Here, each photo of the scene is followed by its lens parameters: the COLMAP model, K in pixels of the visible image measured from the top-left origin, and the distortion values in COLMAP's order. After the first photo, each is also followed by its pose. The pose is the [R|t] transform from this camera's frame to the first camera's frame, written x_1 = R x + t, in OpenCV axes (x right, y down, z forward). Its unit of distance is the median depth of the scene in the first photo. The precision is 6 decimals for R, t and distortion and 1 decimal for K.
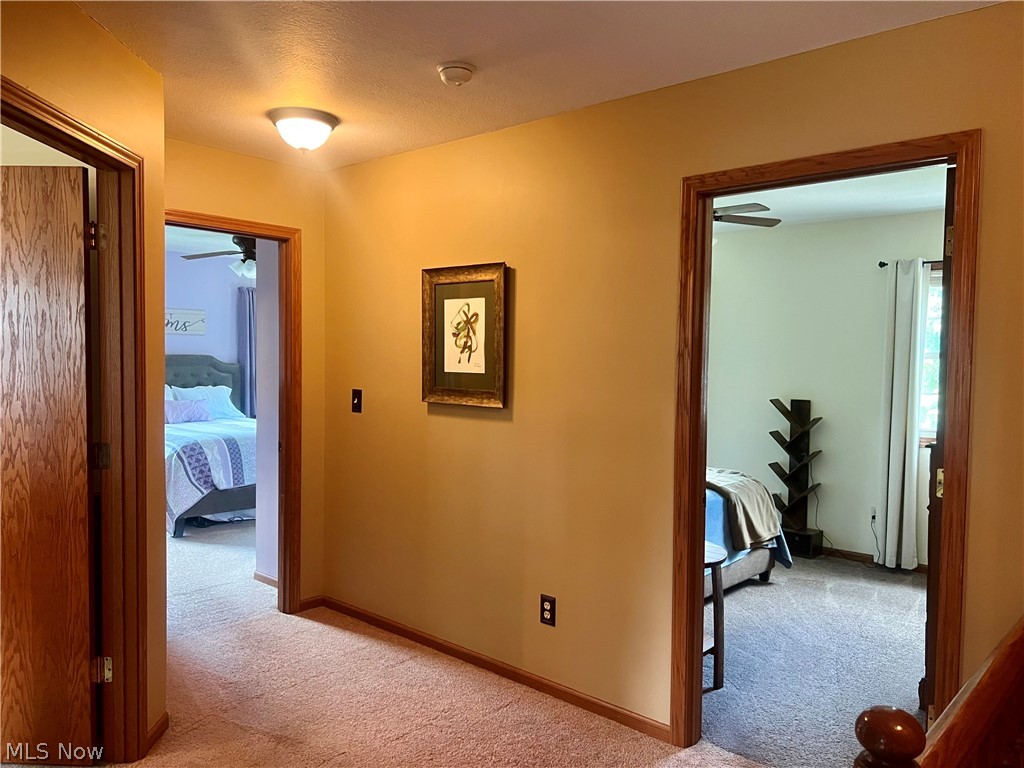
lens RADIAL K [[767.4, 0, 511.5], [0, 767.4, 388.5], [0, 0, 1]] dist [0.062837, -0.080176]
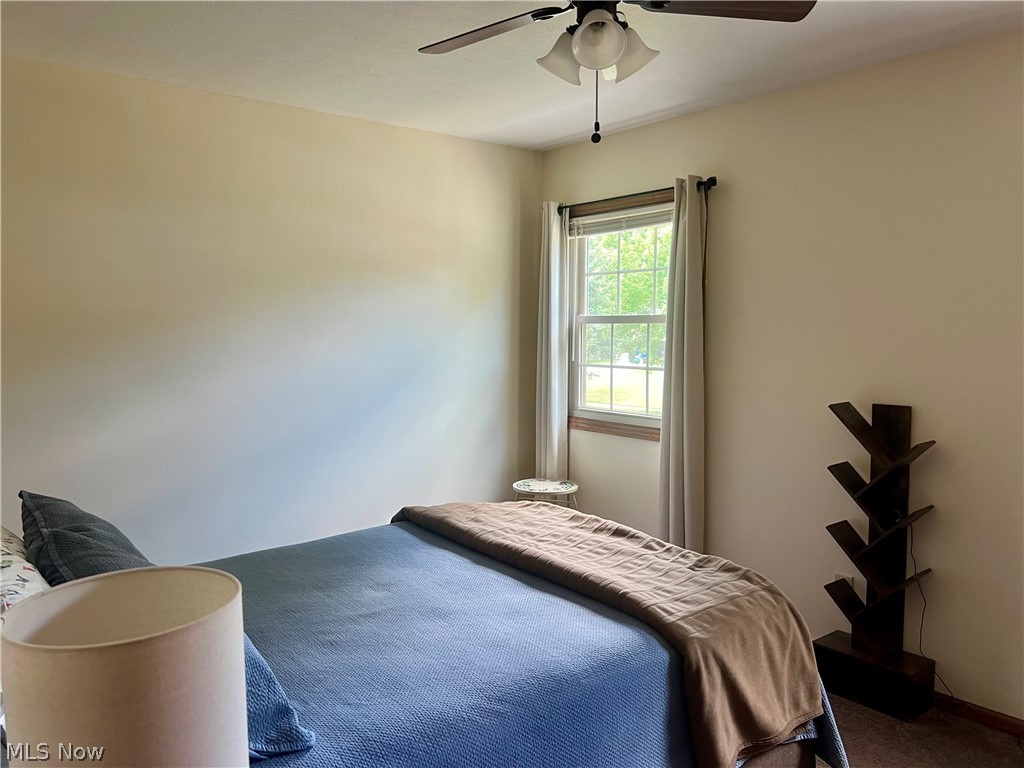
lens RADIAL K [[767.4, 0, 508.1], [0, 767.4, 383.8], [0, 0, 1]] dist [0.062837, -0.080176]
pose [[0.987623, -0.003585, -0.156807, 0.235450], [0.009471, 0.999278, 0.036804, -0.024320], [0.156562, -0.037833, 0.986943, 0.523497]]
